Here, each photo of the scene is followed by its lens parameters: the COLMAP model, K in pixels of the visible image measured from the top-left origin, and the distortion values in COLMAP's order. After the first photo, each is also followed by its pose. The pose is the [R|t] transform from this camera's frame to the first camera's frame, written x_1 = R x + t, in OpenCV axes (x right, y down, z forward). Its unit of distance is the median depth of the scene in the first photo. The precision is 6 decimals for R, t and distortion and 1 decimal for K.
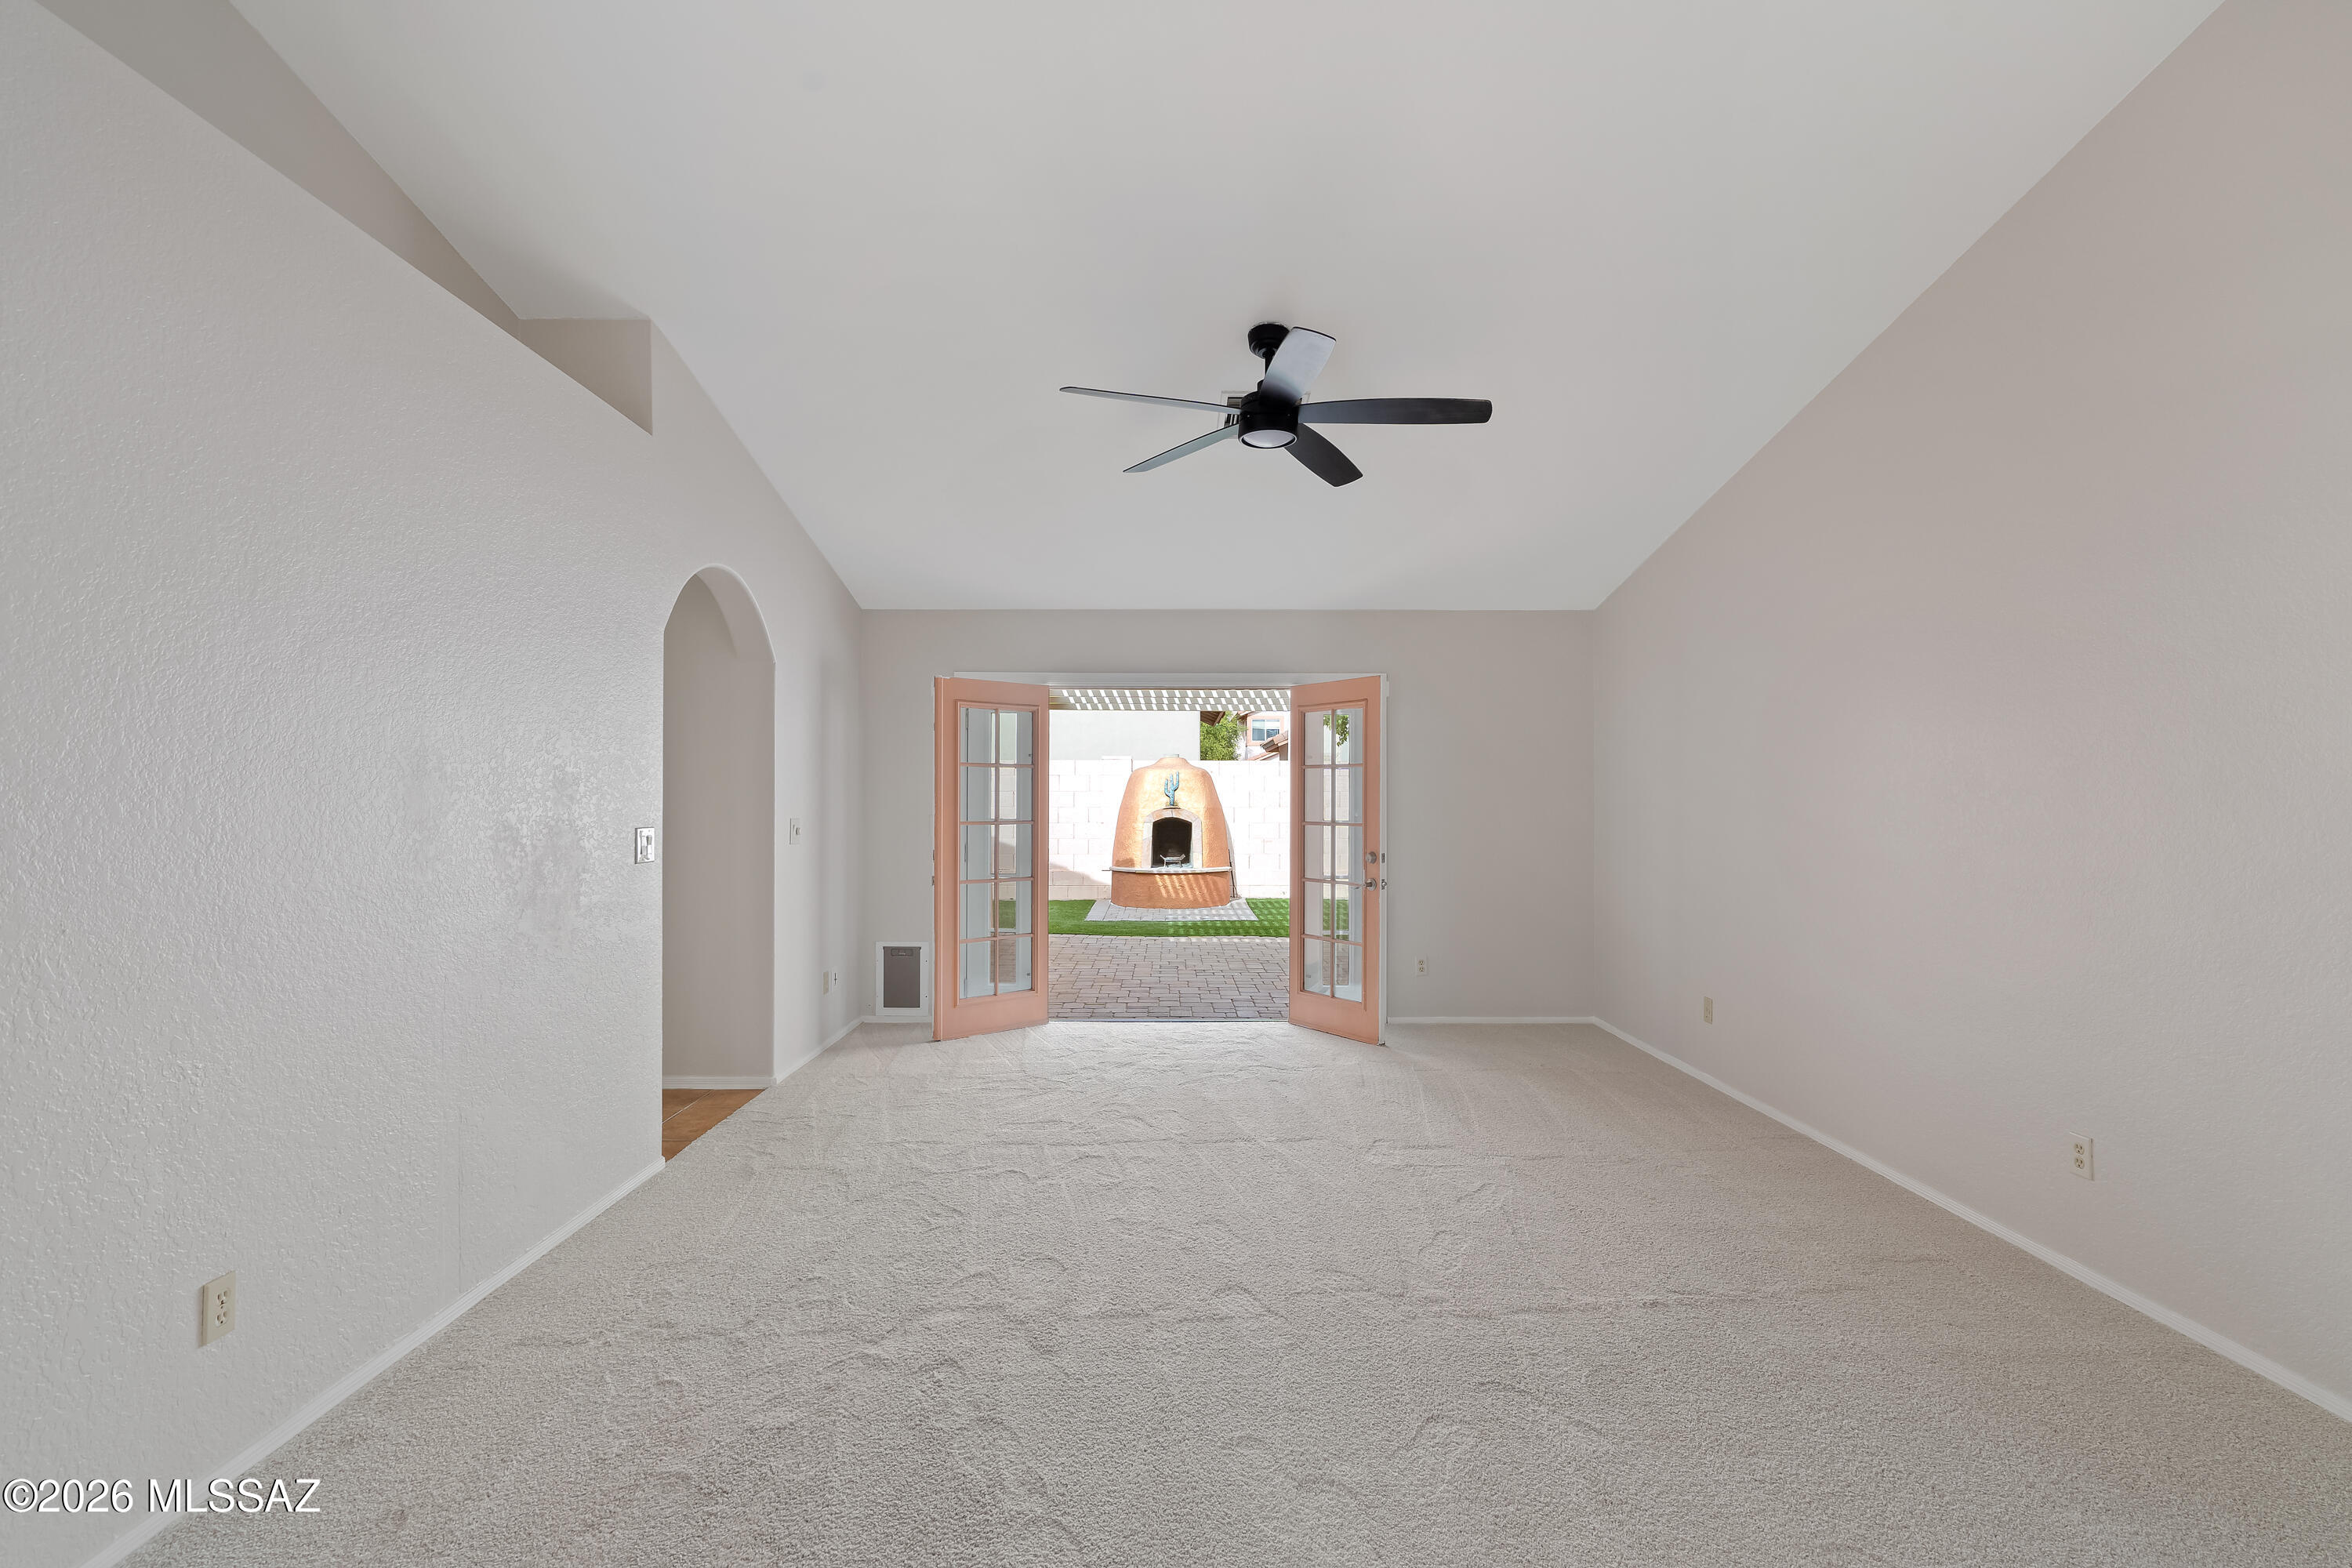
lens RADIAL K [[1087.6, 0, 1176.2], [0, 1087.6, 788.7], [0, 0, 1]] dist [-0.001107, 0.000374]
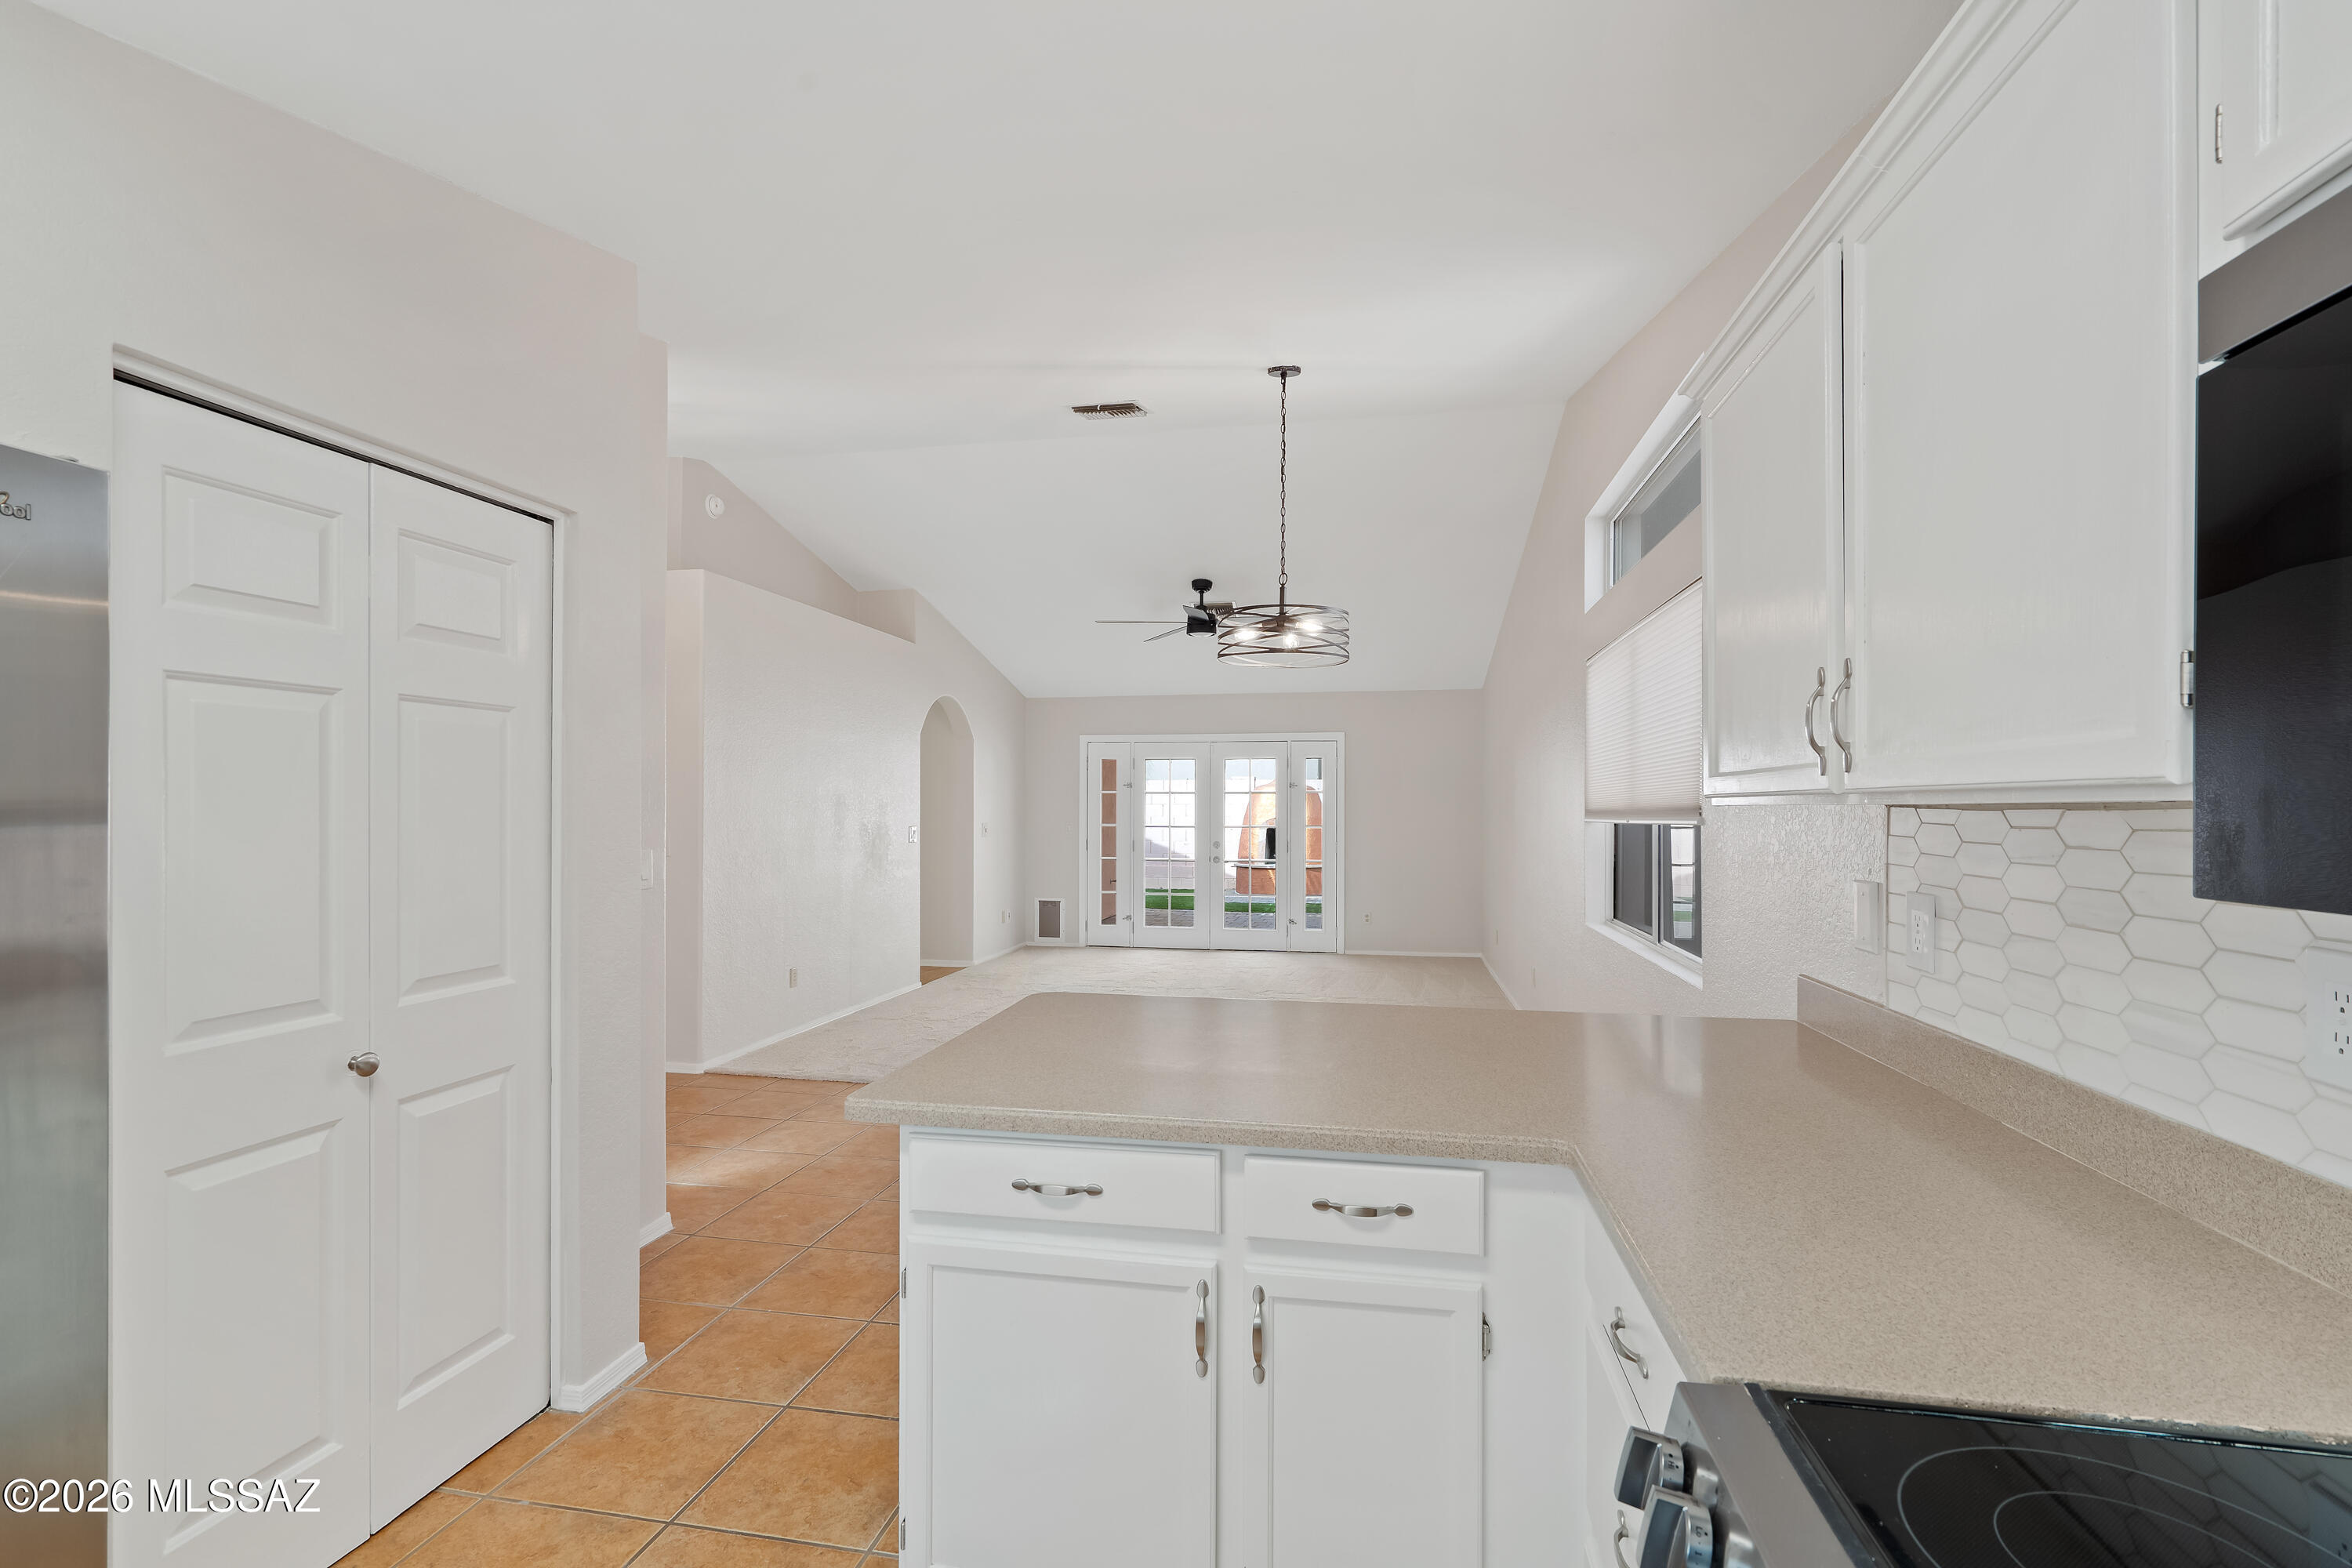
lens RADIAL K [[1087.6, 0, 1176.2], [0, 1087.6, 788.7], [0, 0, 1]] dist [-0.001107, 0.000374]
pose [[0.981181, -0.005901, -0.192998, 0.267018], [0.003941, 0.999937, -0.010538, -0.008591], [0.193048, 0.009580, 0.981142, -0.614634]]
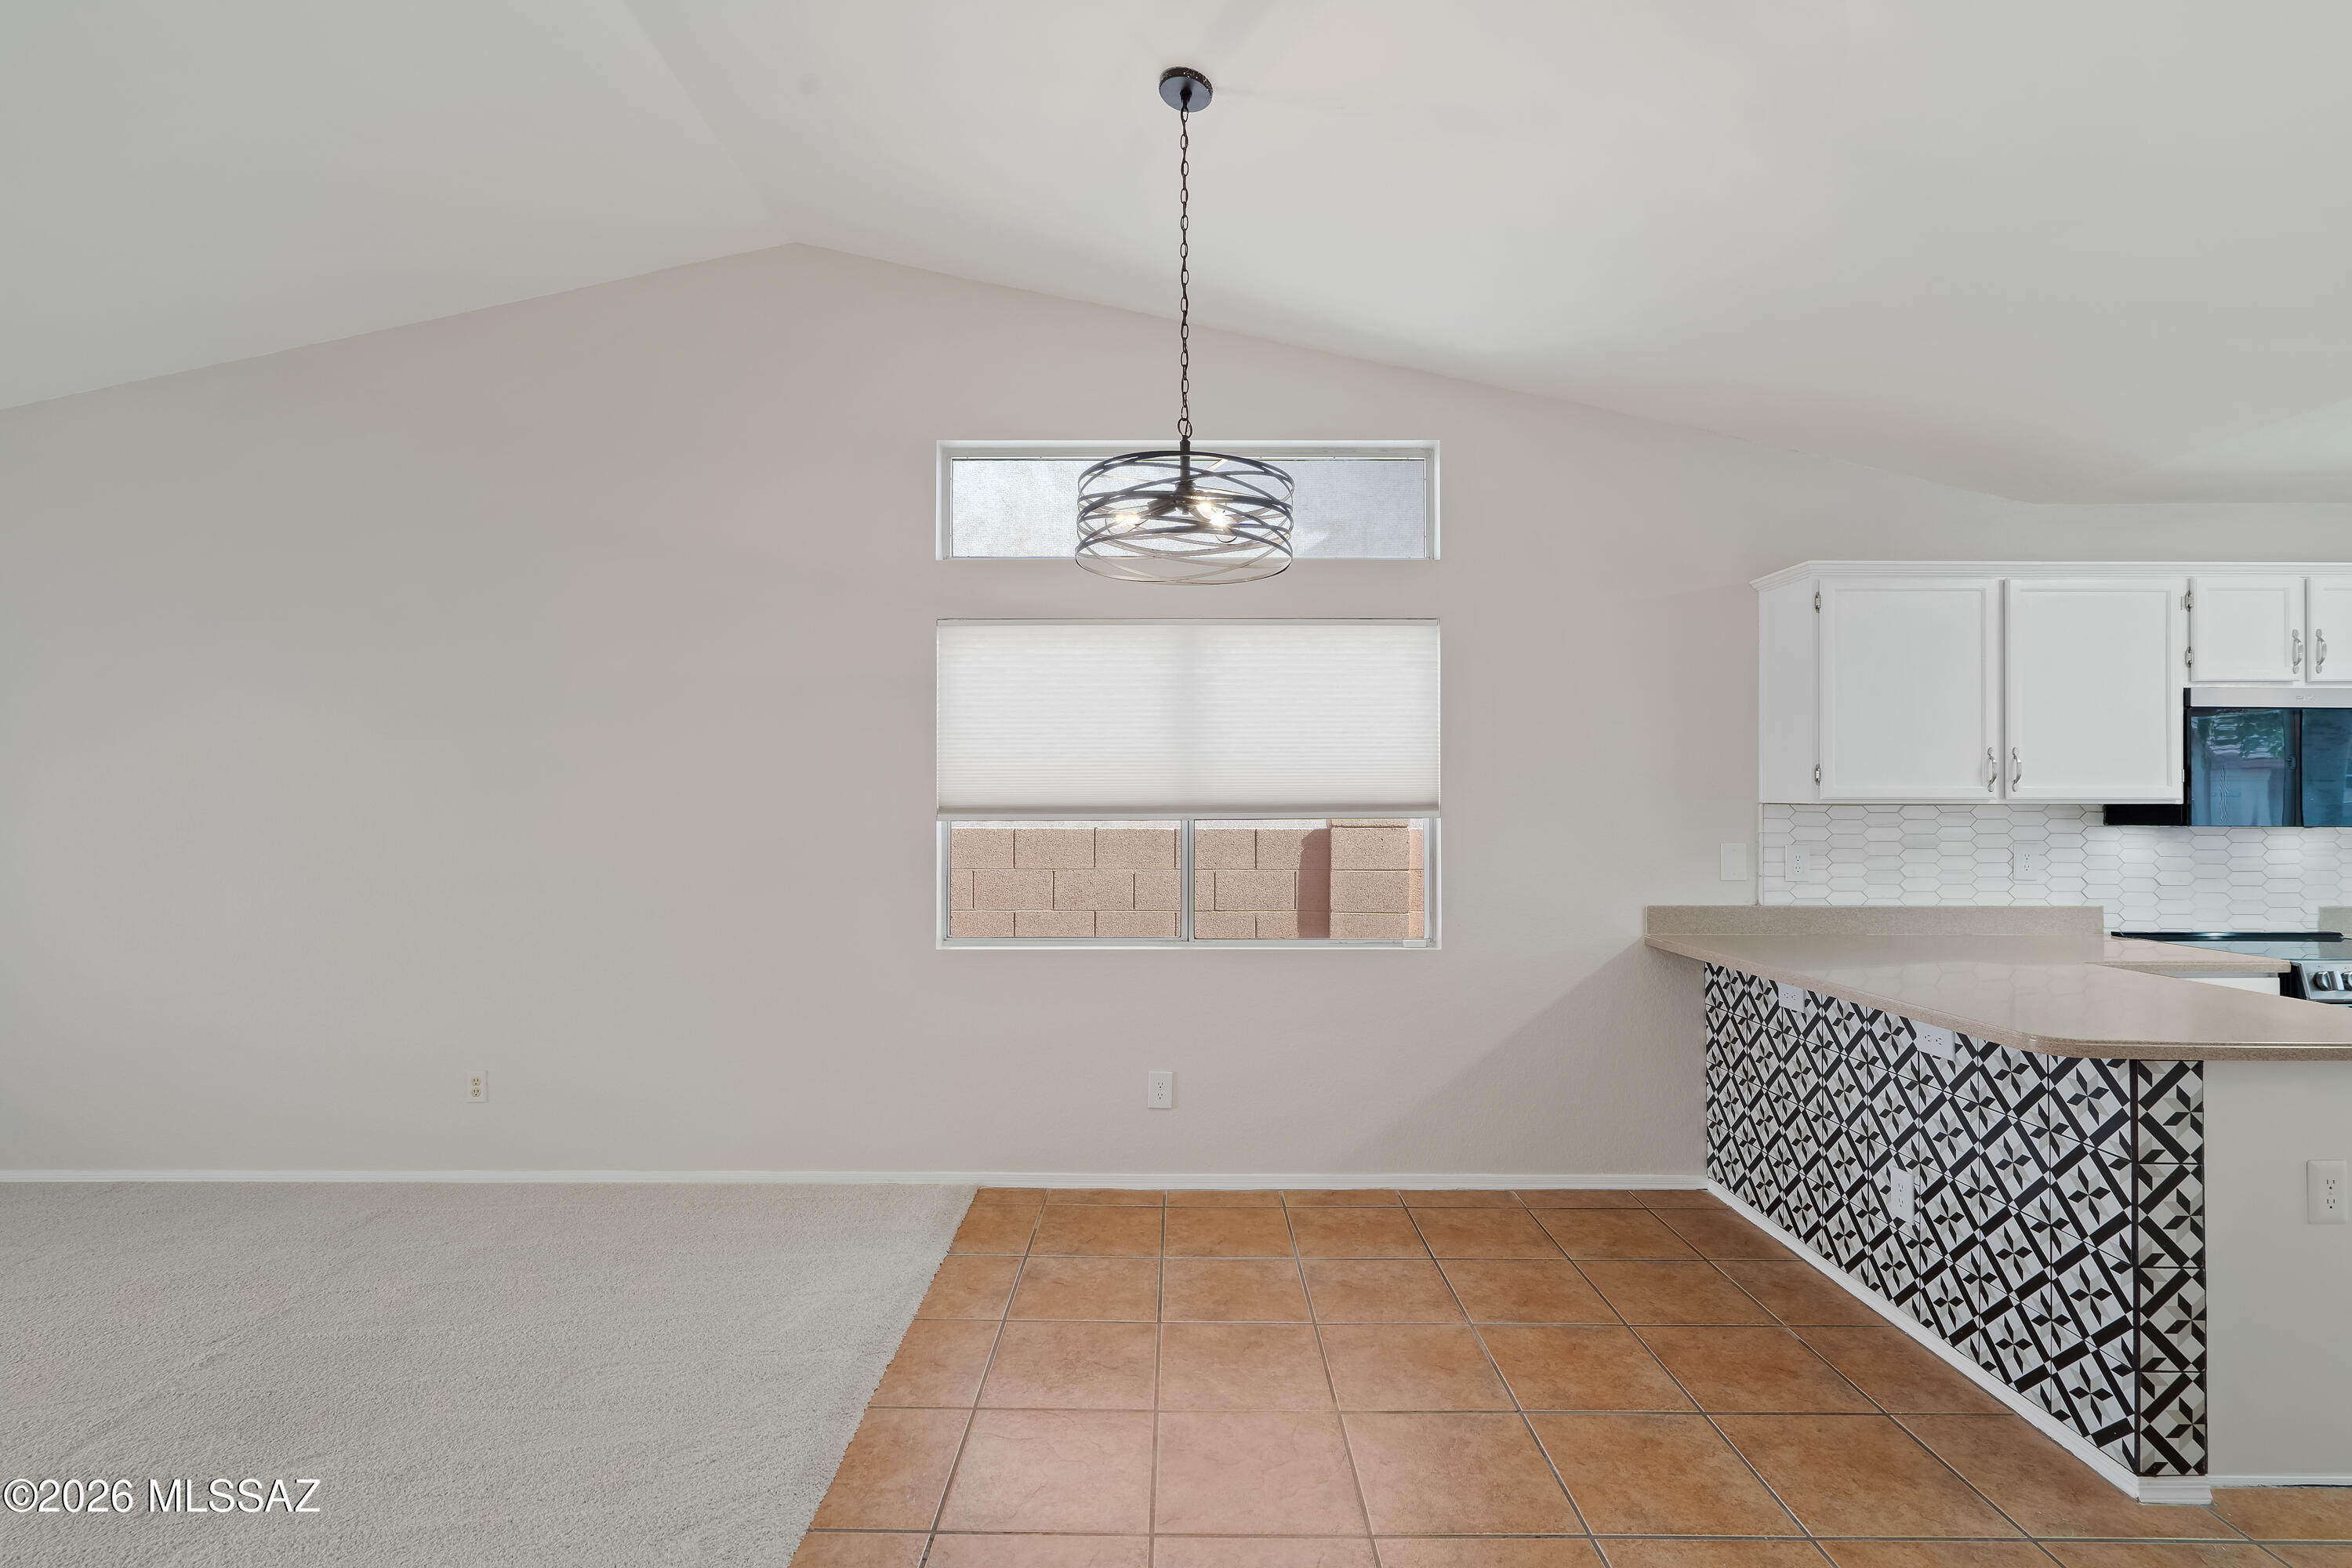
lens RADIAL K [[1073.0, 0, 1170.6], [0, 1073.0, 793.7], [0, 0, 1]] dist [-0.001923, 0.000963]
pose [[0.009714, 0.006277, 0.999933, -0.216280], [-0.006864, 0.999957, -0.006210, -0.005512], [-0.999929, -0.006803, 0.009757, 0.077317]]
